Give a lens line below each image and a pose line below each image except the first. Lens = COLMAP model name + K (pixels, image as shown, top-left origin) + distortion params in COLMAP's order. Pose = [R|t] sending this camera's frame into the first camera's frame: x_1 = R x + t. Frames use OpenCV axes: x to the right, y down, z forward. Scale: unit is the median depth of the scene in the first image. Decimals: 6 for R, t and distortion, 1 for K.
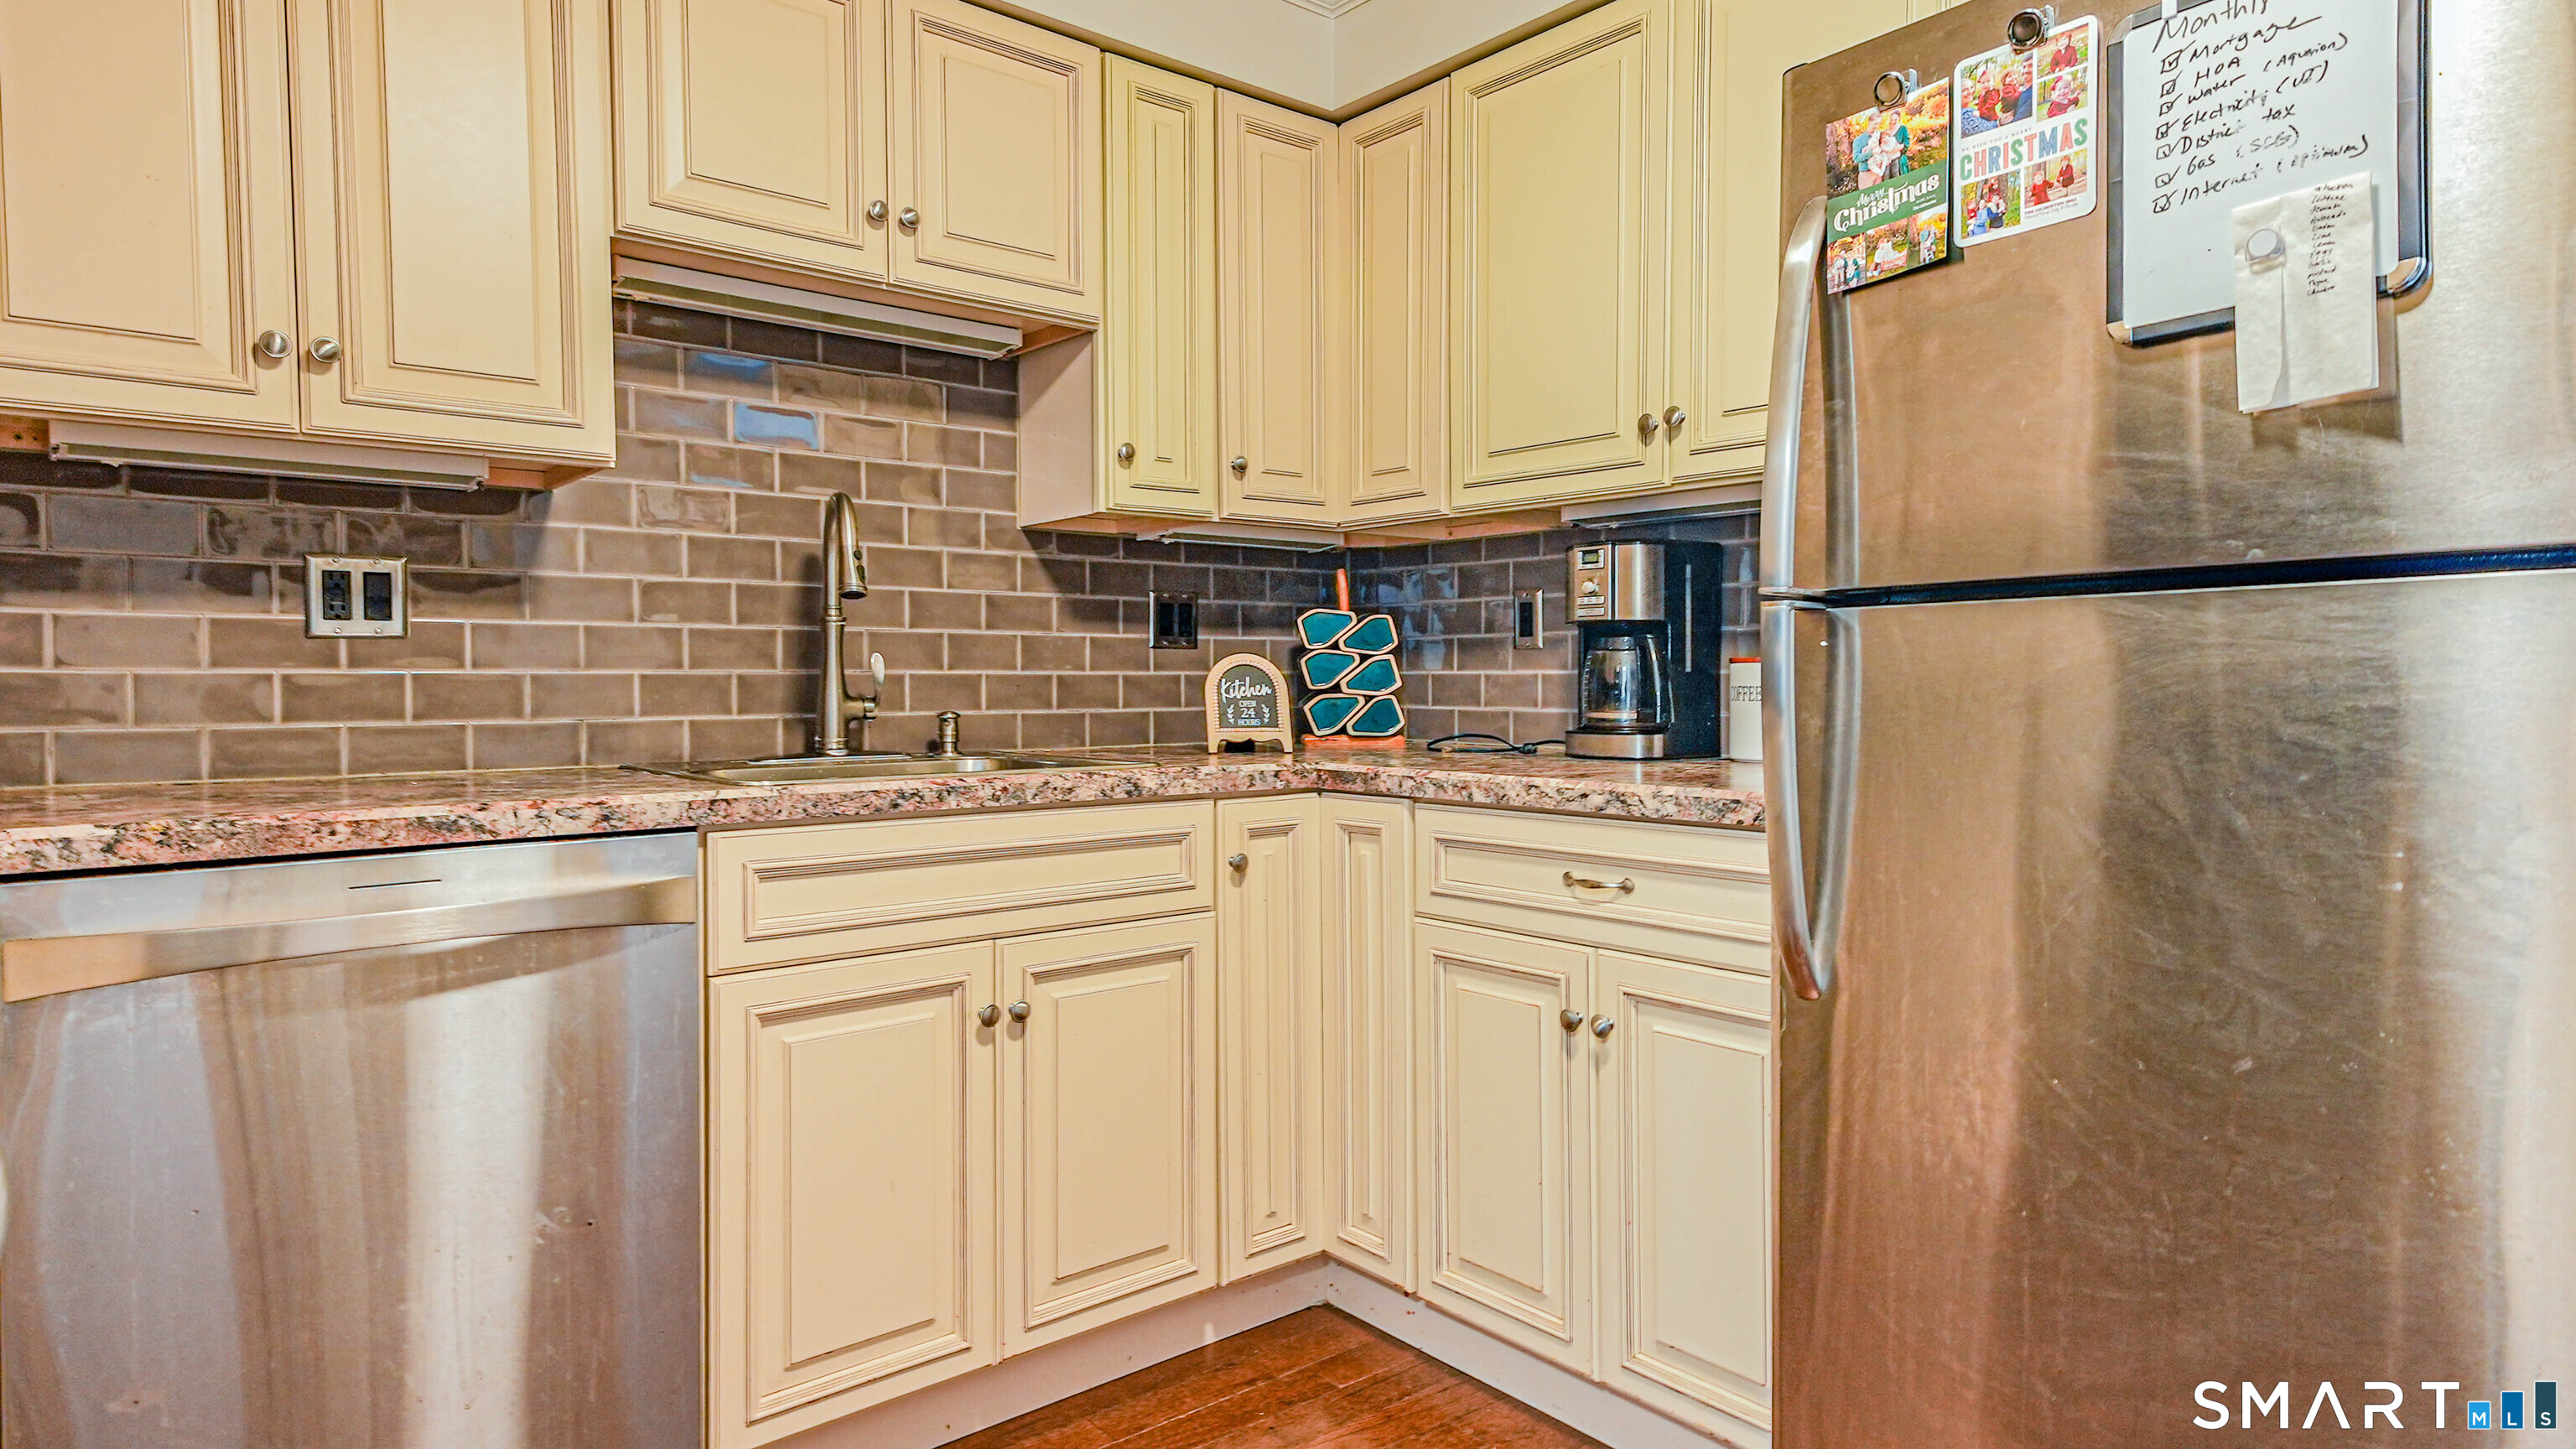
lens RADIAL K [[1432.9, 0, 1299.4], [0, 1432.9, 702.8], [0, 0, 1]] dist [0.051405, -0.010017]
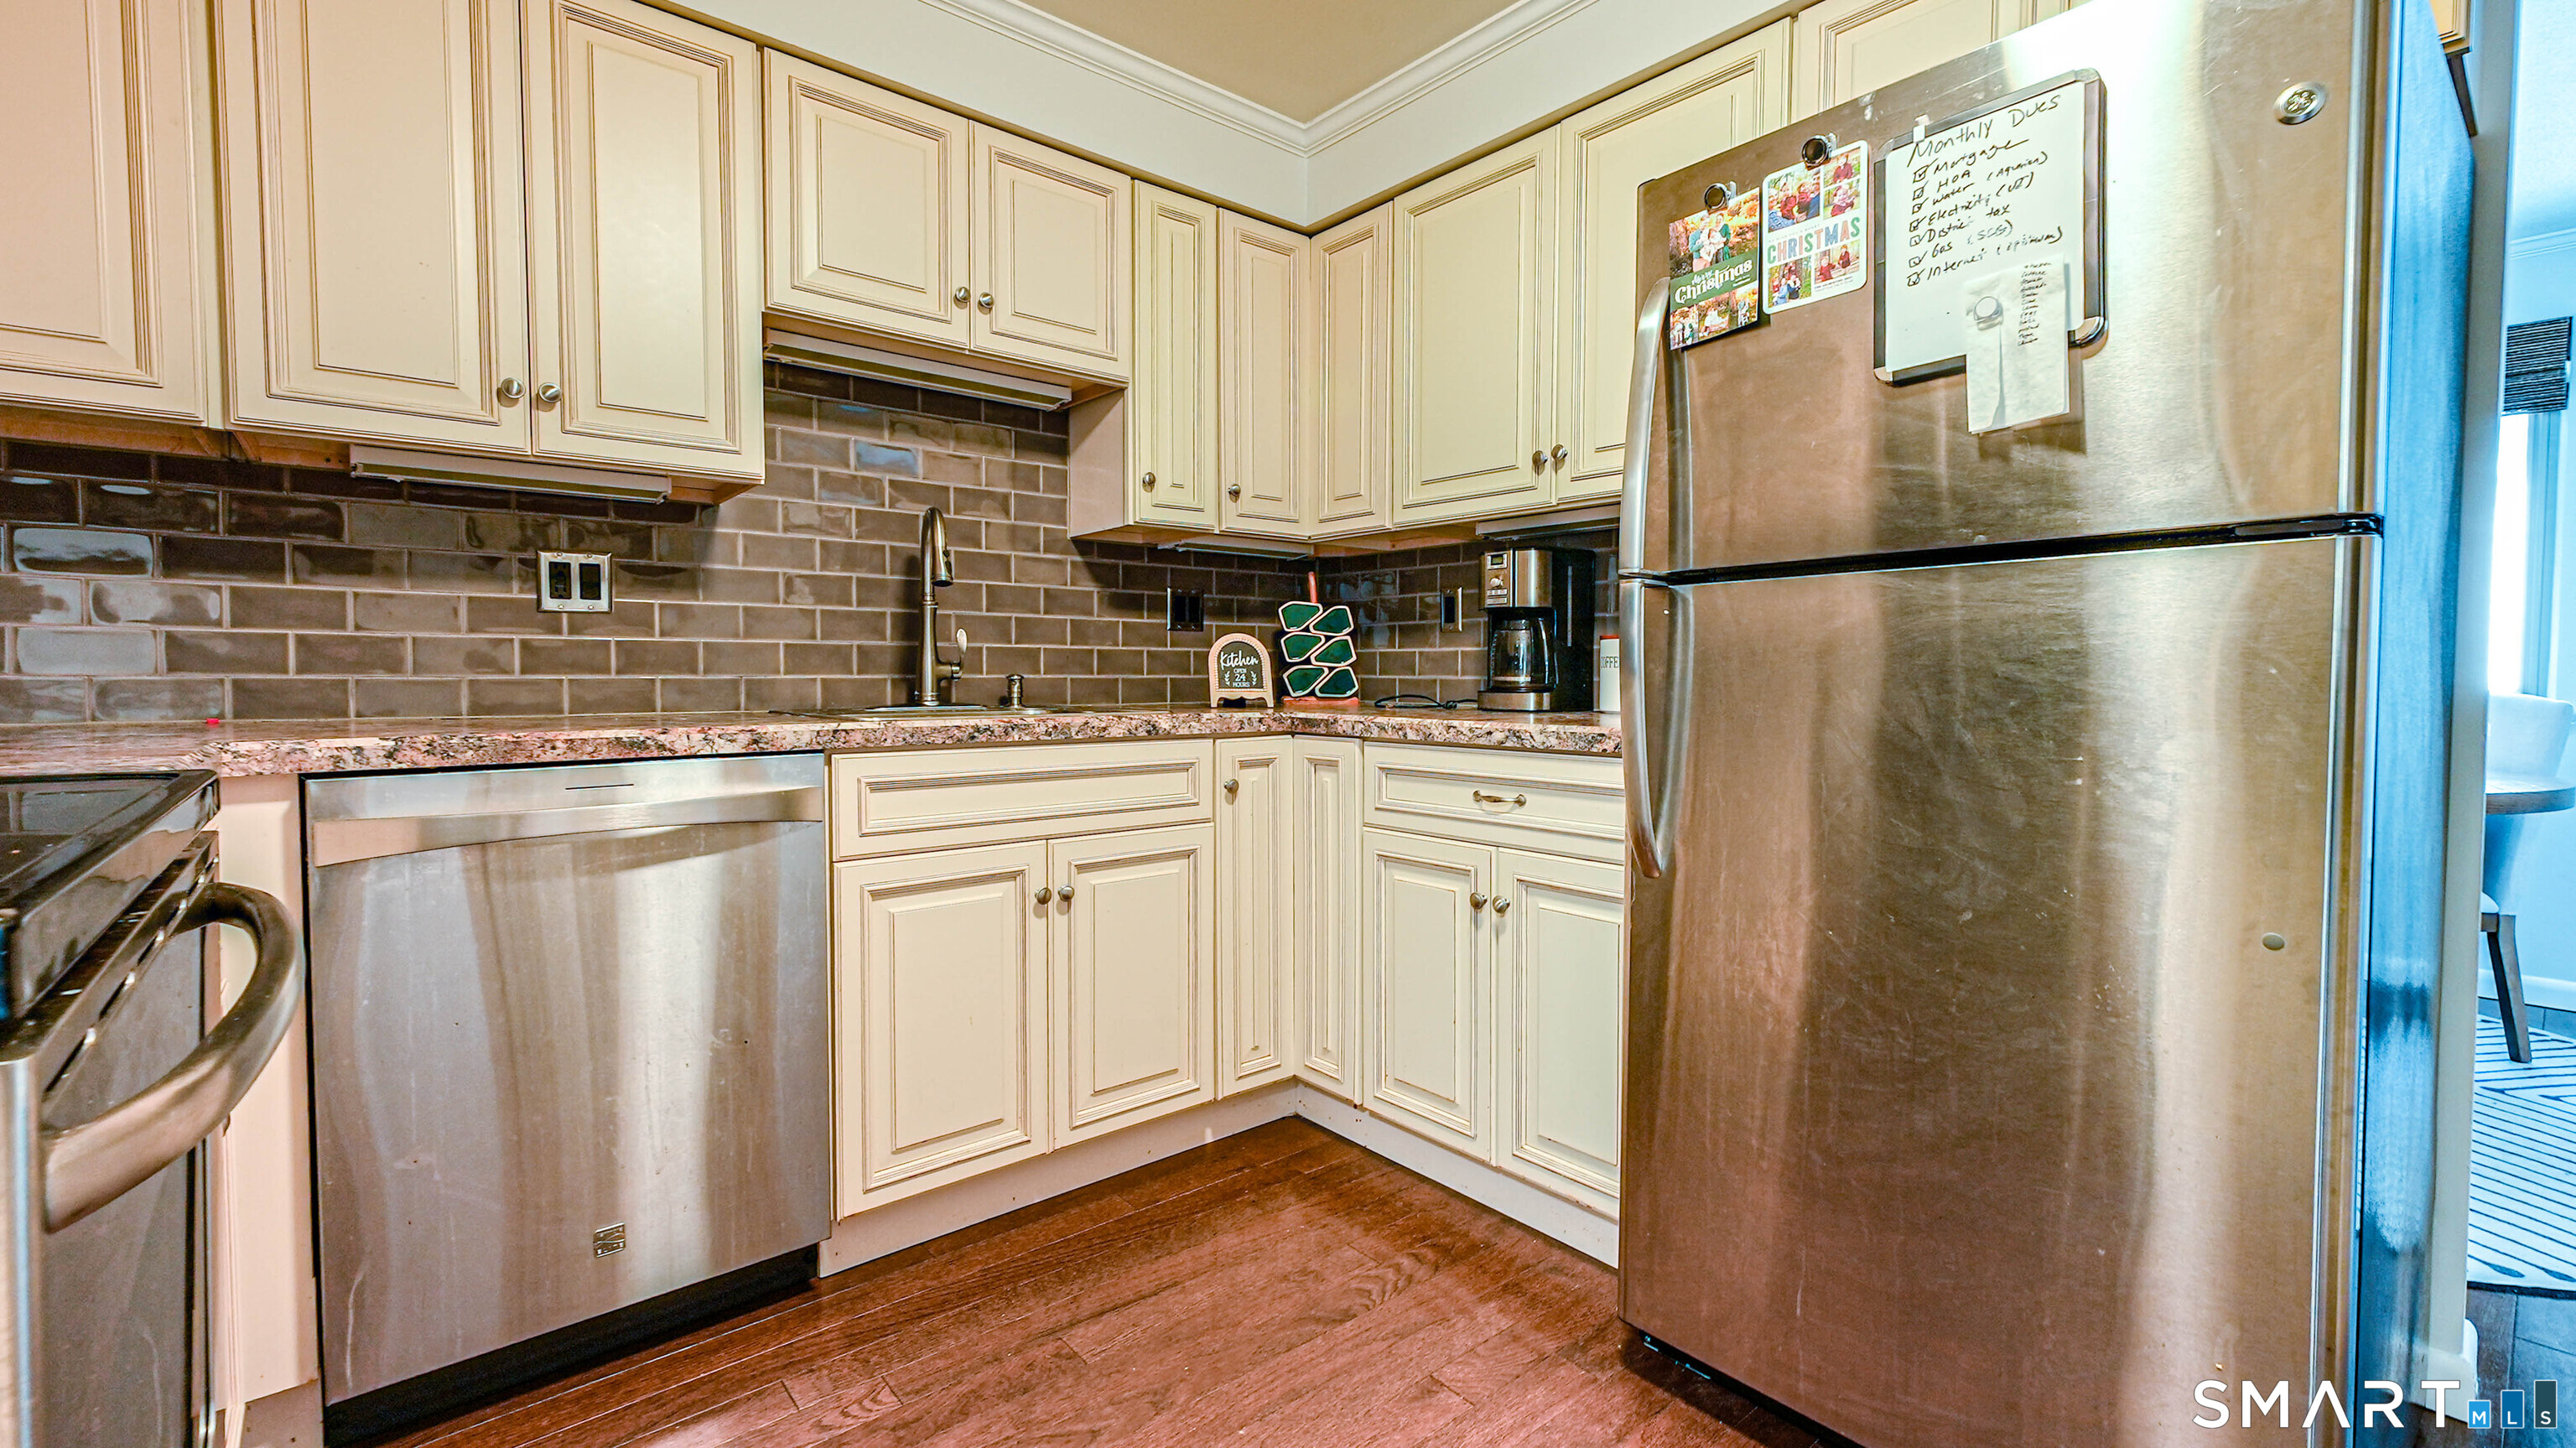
lens RADIAL K [[1072.4, 0, 1290.5], [0, 1072.4, 701.4], [0, 0, 1]] dist [0.015557, -0.001957]
pose [[0.999982, 0.004142, 0.004331, 0.009557], [-0.004188, 0.999933, 0.010764, 0.026598], [-0.004286, -0.010782, 0.999933, 0.004415]]
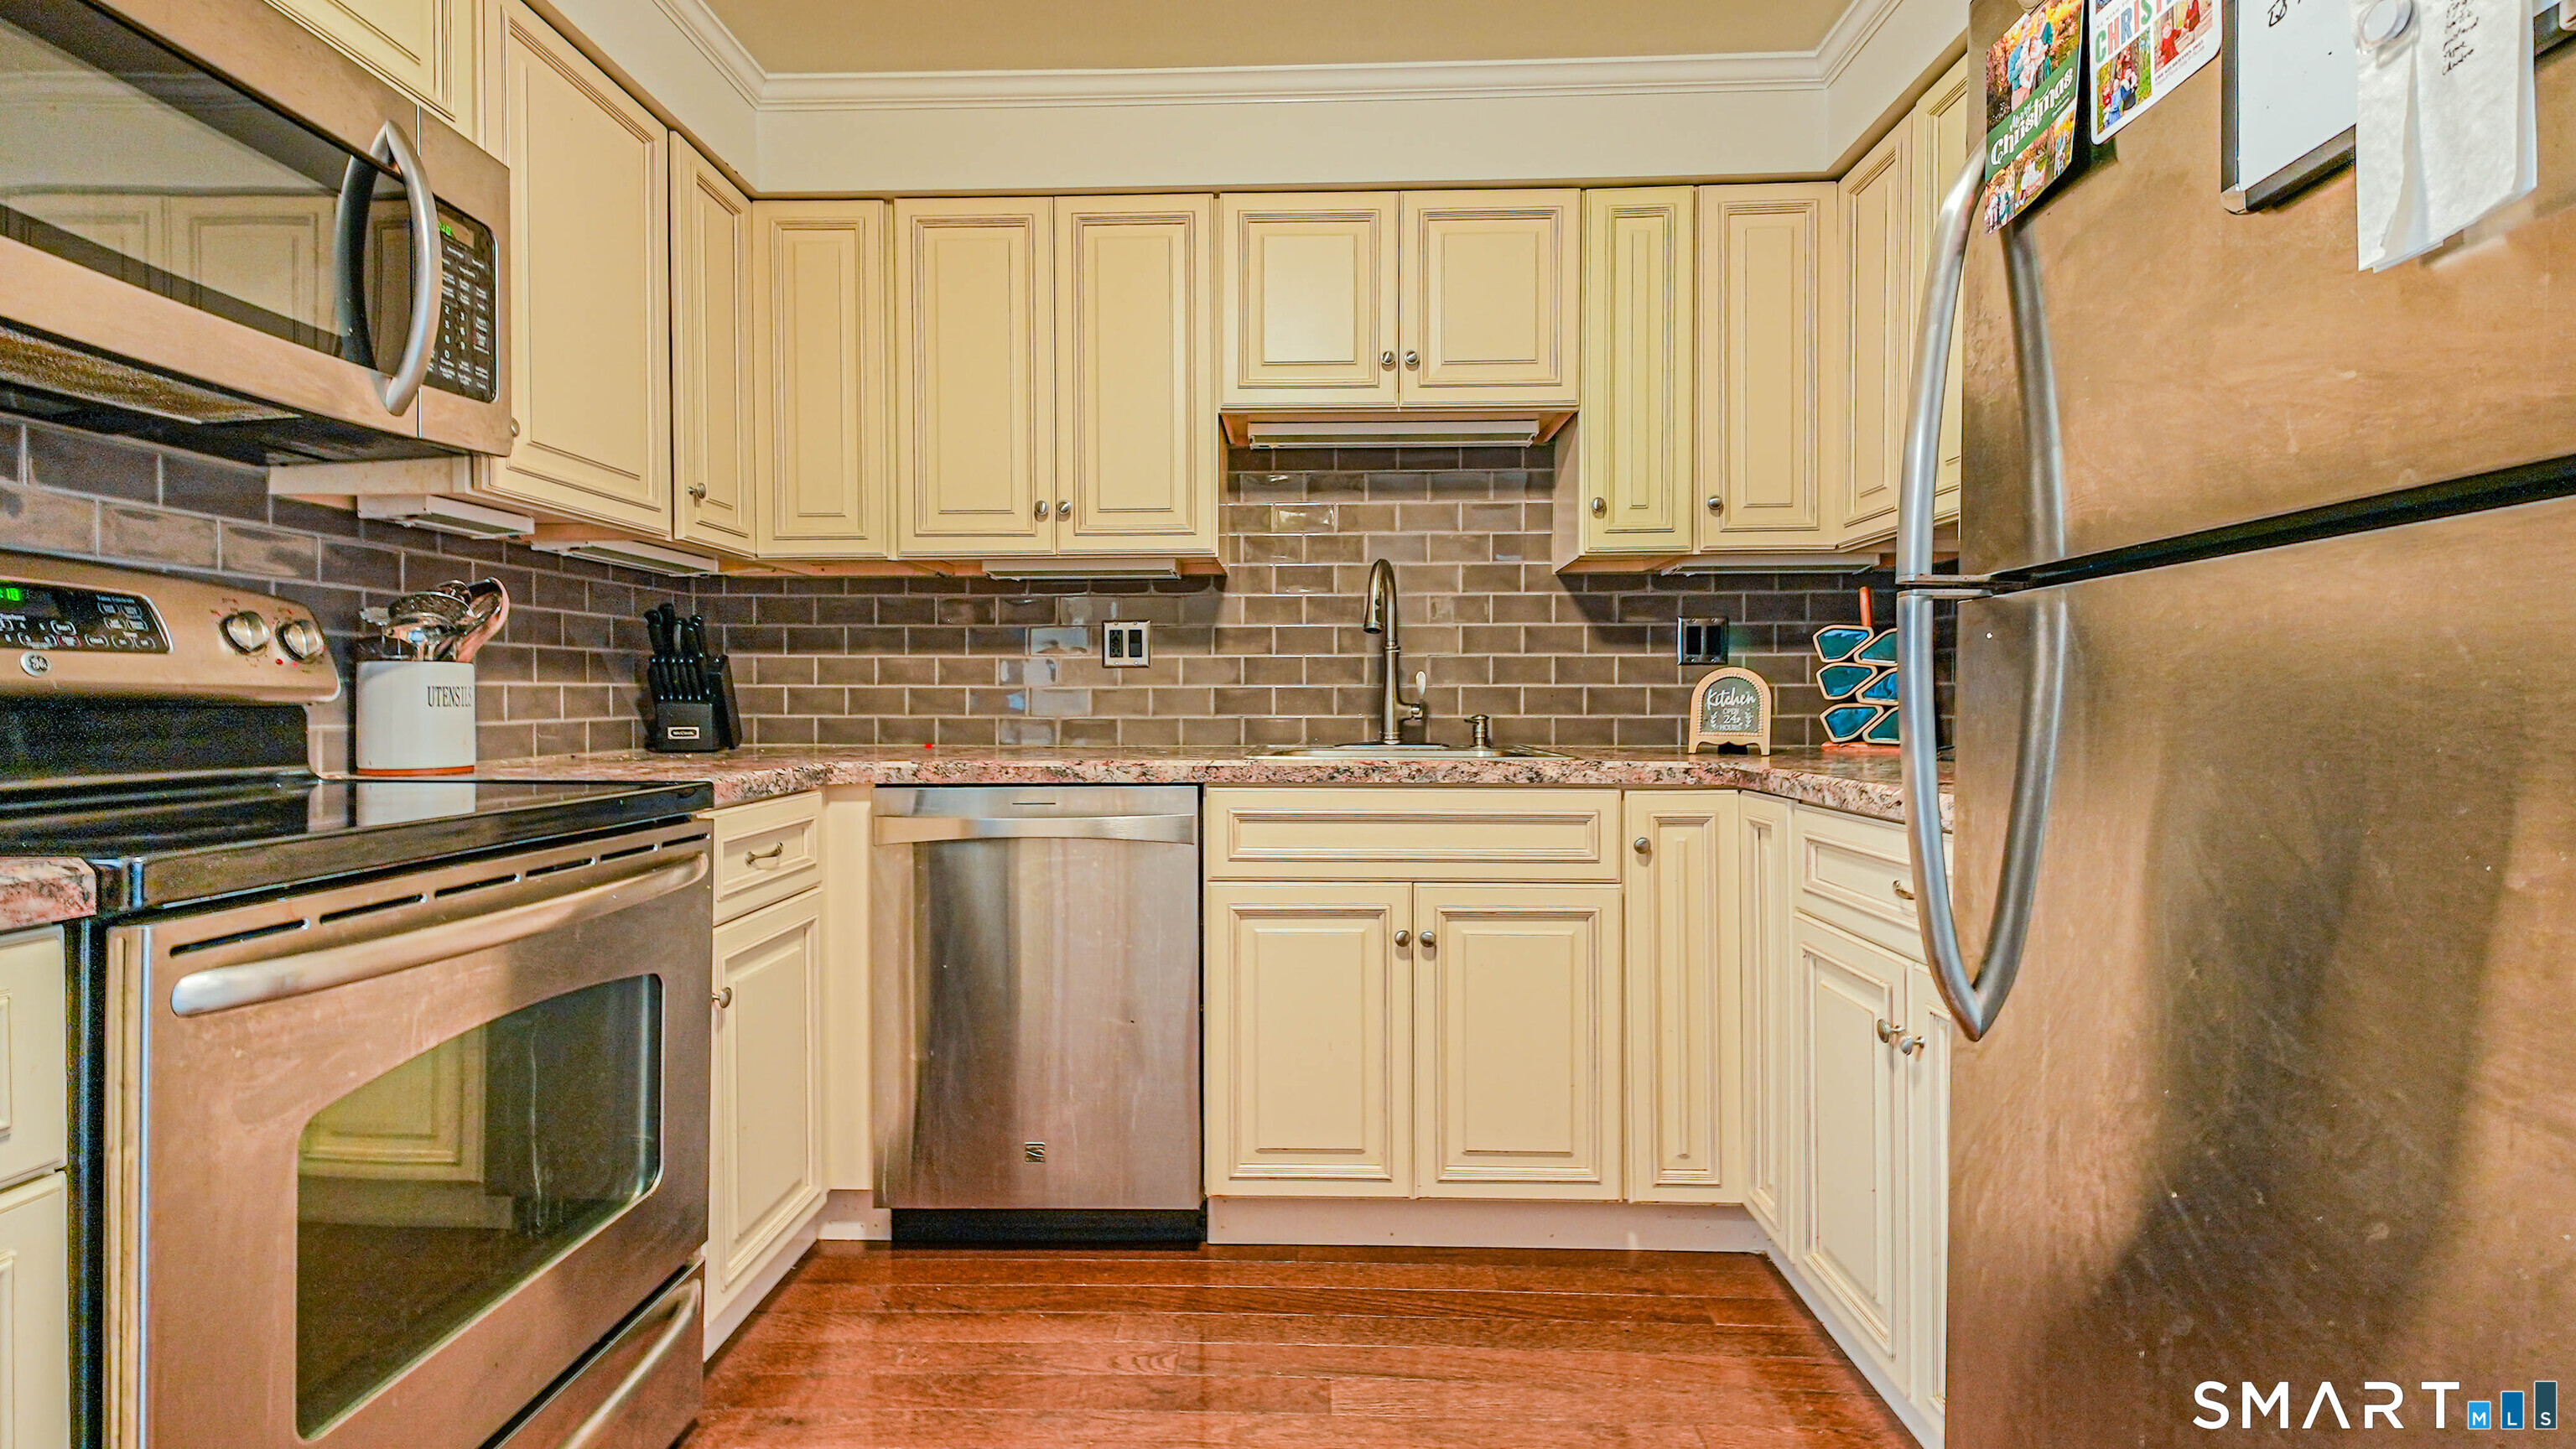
lens RADIAL K [[1072.4, 0, 1301.2], [0, 1072.4, 702.9], [0, 0, 1]] dist [0.015557, -0.001957]
pose [[0.752123, 0.001955, -0.659020, 0.398926], [-0.010894, 0.999896, -0.009466, 0.008628], [0.658933, 0.014299, 0.752066, 0.192035]]
